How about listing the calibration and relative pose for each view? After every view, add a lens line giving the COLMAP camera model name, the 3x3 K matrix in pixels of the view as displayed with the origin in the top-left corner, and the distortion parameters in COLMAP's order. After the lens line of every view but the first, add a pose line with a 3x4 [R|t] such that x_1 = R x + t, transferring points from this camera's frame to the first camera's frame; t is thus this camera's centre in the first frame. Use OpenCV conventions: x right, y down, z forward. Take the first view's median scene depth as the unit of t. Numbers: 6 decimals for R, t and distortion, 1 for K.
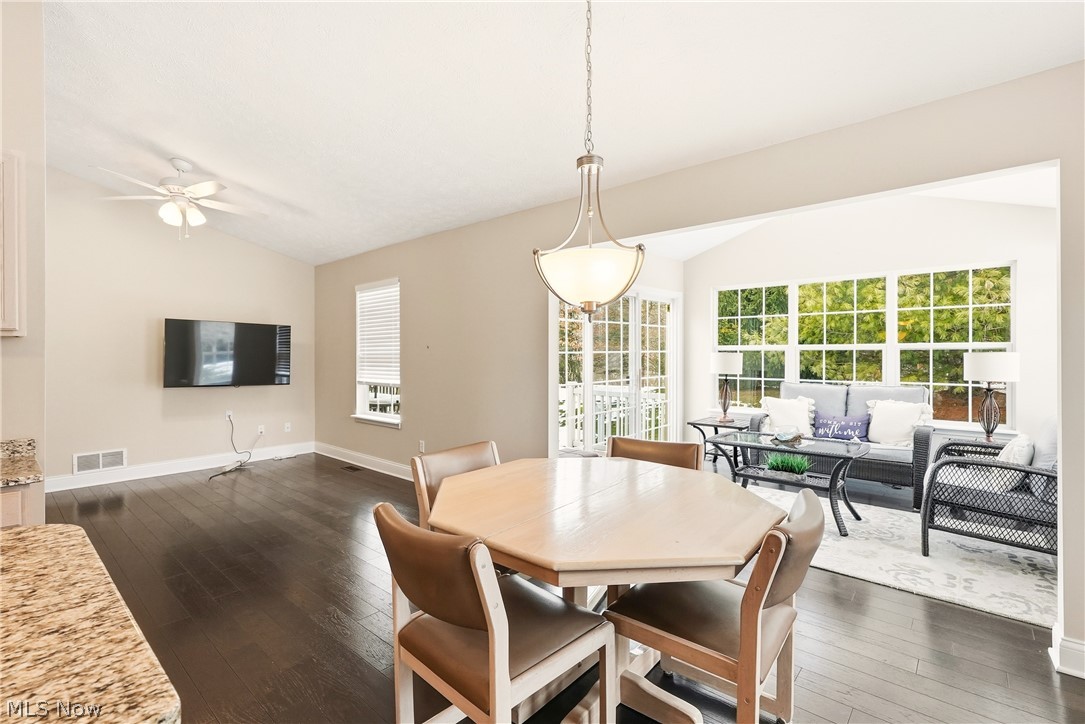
lens RADIAL K [[496.7, 0, 530.9], [0, 496.7, 359.3], [0, 0, 1]] dist [-0.010481, 0.003156]
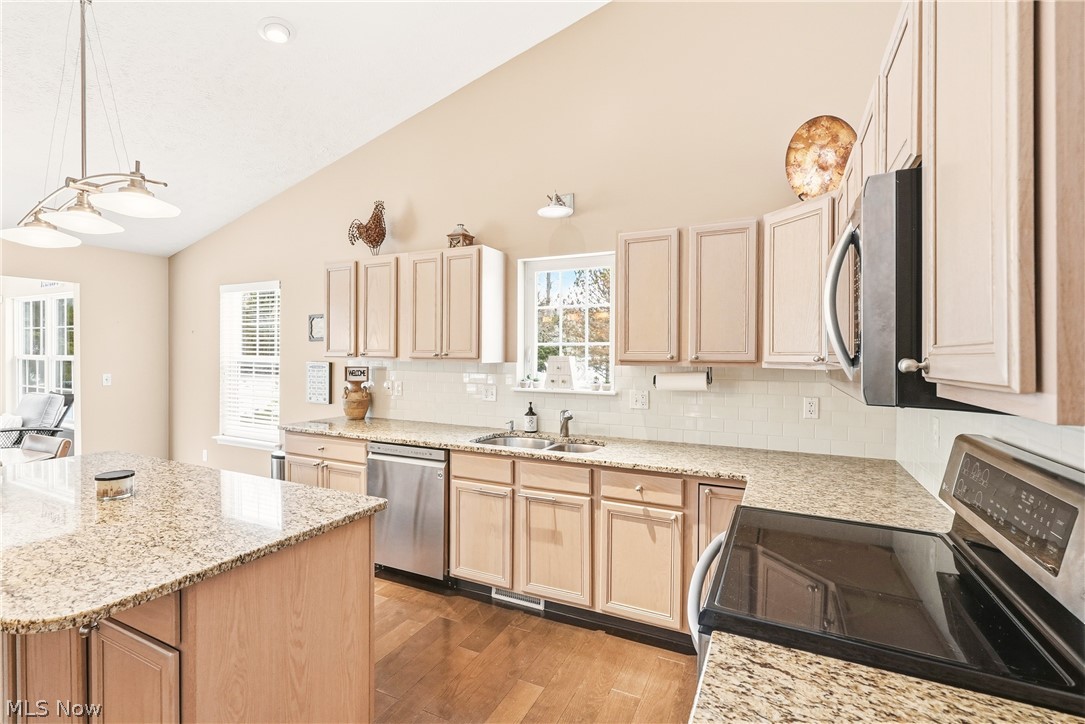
lens RADIAL K [[496.7, 0, 546.0], [0, 496.7, 360.9], [0, 0, 1]] dist [-0.010481, 0.003156]
pose [[-0.275550, -0.012858, 0.961201, -0.741632], [0.004680, 0.999881, 0.014717, -0.027005], [-0.961275, 0.008553, -0.275457, -0.197368]]
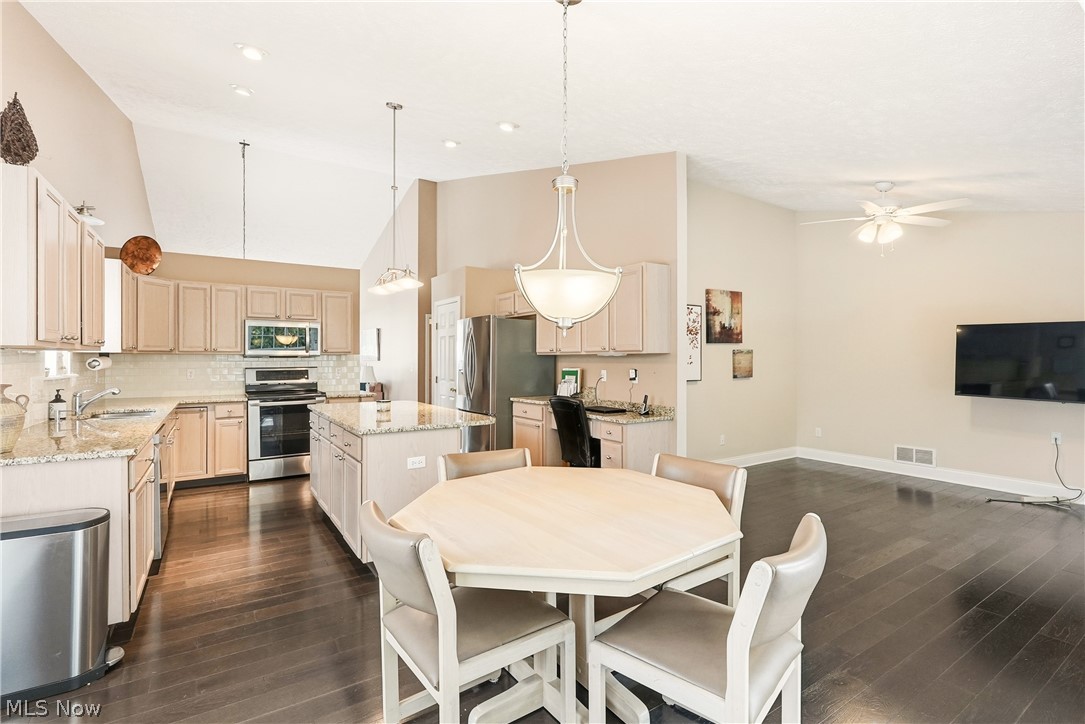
lens RADIAL K [[496.7, 0, 543.0], [0, 496.7, 357.2], [0, 0, 1]] dist [-0.010481, 0.003156]
pose [[-0.260470, 0.000812, -0.965482, 0.460839], [-0.010212, 0.999941, 0.003595, -0.014260], [0.965428, 0.010796, -0.260447, 0.495472]]
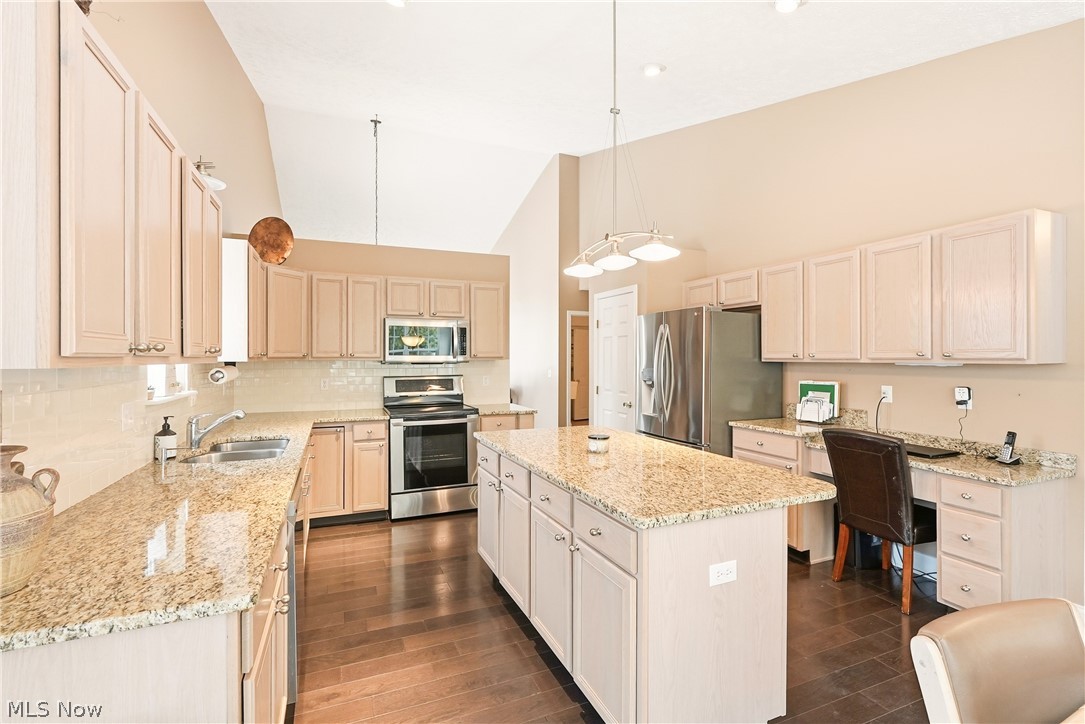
lens RADIAL K [[496.7, 0, 544.4], [0, 496.7, 355.2], [0, 0, 1]] dist [-0.010481, 0.003156]
pose [[-0.432195, -0.000711, -0.901780, 0.244209], [-0.008562, 0.999958, 0.003316, -0.026107], [0.901740, 0.009155, -0.432182, 0.201390]]
